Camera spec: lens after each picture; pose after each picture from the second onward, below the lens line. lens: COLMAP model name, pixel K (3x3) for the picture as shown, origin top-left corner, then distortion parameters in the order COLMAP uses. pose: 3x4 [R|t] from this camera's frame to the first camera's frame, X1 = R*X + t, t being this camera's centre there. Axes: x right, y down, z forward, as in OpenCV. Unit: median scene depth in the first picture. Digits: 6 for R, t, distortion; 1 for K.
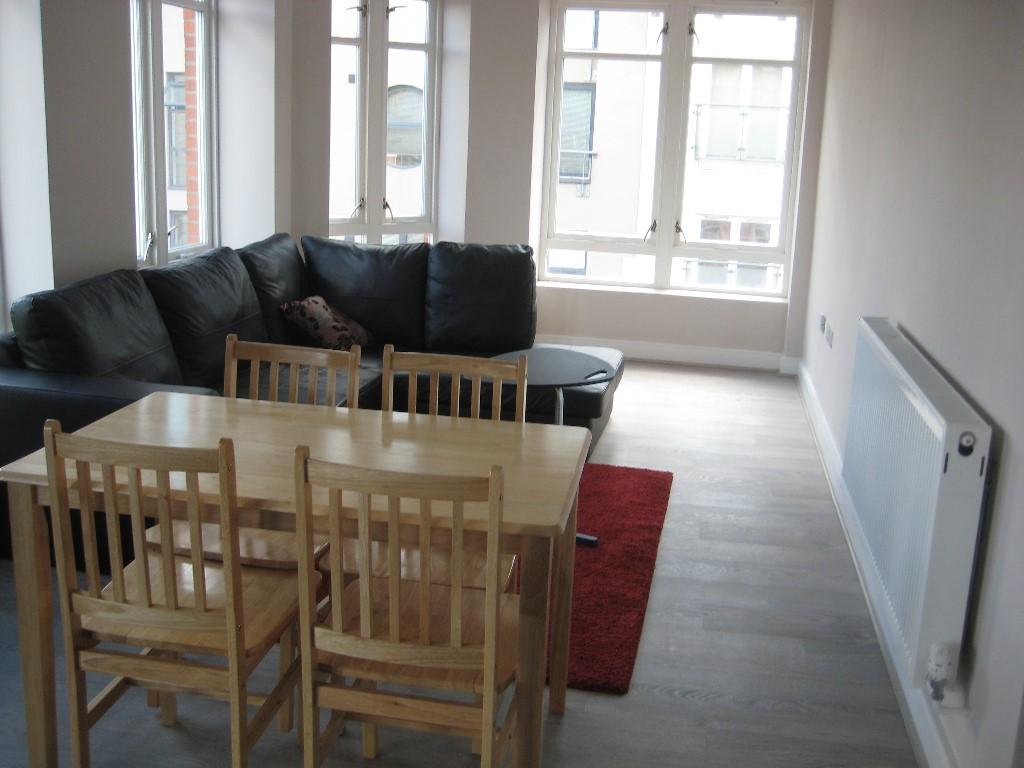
lens RADIAL K [[1061.5, 0, 512.0], [0, 1061.5, 384.0], [0, 0, 1]] dist [-0.147865, 0.000463]
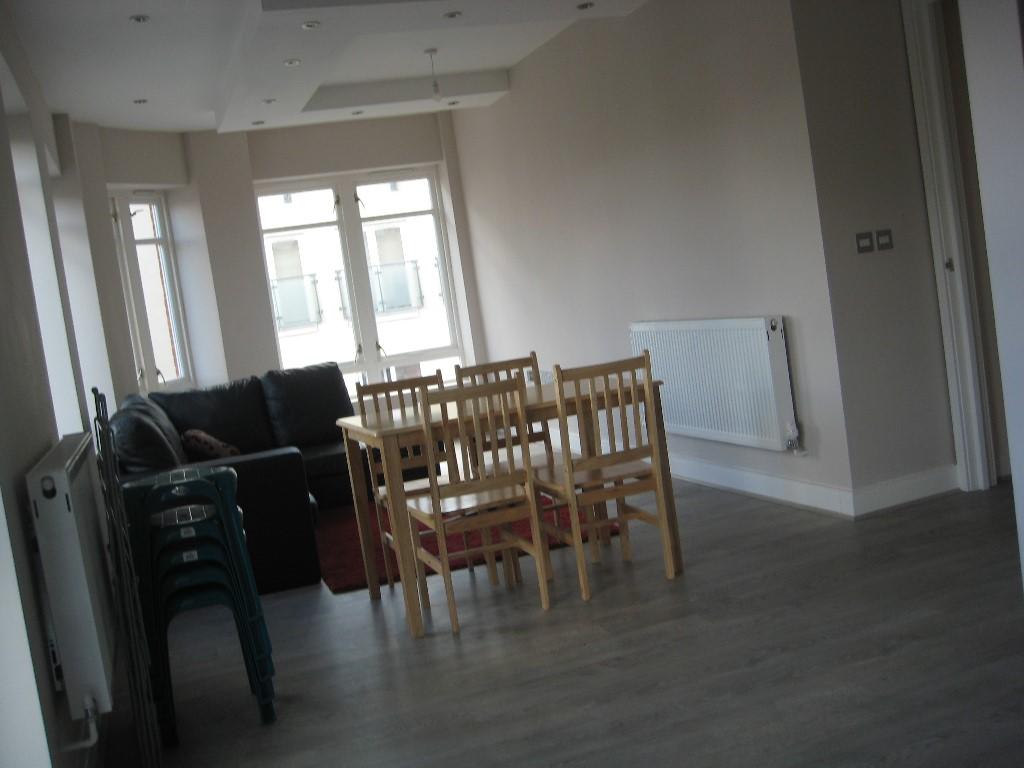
lens RADIAL K [[1061.5, 0, 512.0], [0, 1061.5, 384.0], [0, 0, 1]] dist [-0.147865, 0.000463]
pose [[0.853968, -0.202596, 0.479264, -0.351078], [0.282028, 0.954271, -0.099134, 0.075546], [-0.437264, 0.219823, 0.872054, -0.210898]]
